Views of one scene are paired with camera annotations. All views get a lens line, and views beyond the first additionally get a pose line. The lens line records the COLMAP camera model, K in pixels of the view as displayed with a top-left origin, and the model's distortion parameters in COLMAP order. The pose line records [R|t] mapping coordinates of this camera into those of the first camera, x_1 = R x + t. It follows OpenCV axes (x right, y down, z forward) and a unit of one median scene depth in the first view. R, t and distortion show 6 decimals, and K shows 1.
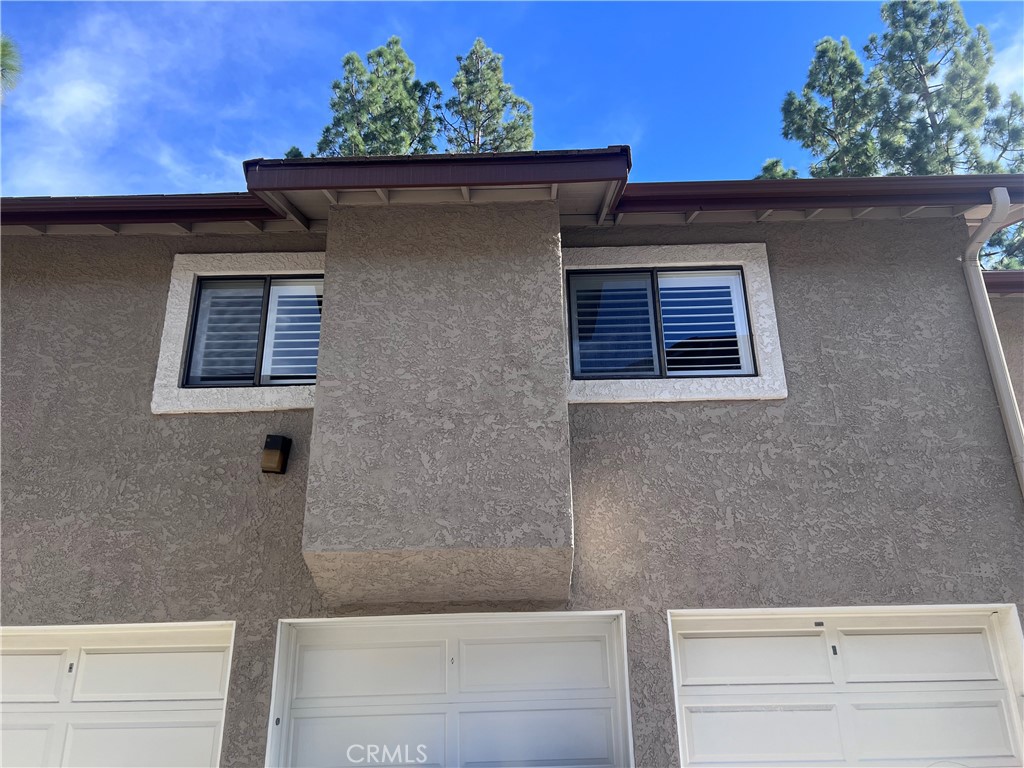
lens RADIAL K [[770.4, 0, 514.3], [0, 770.4, 377.7], [0, 0, 1]] dist [0.034018, -0.039287]
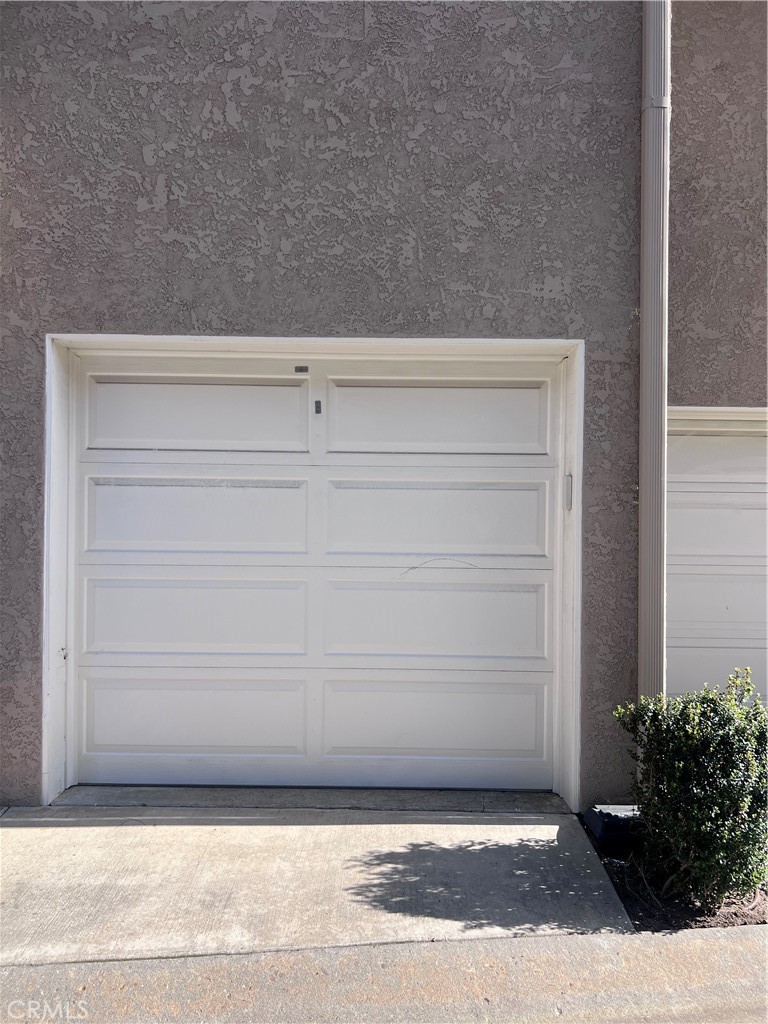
lens RADIAL K [[770.4, 0, 381.6], [0, 770.4, 519.0], [0, 0, 1]] dist [0.034018, -0.039287]
pose [[0.999488, 0.031365, 0.006274, 0.460085], [-0.031464, 0.928747, 0.369376, 0.190121], [0.005758, -0.369385, 0.929259, 0.337112]]
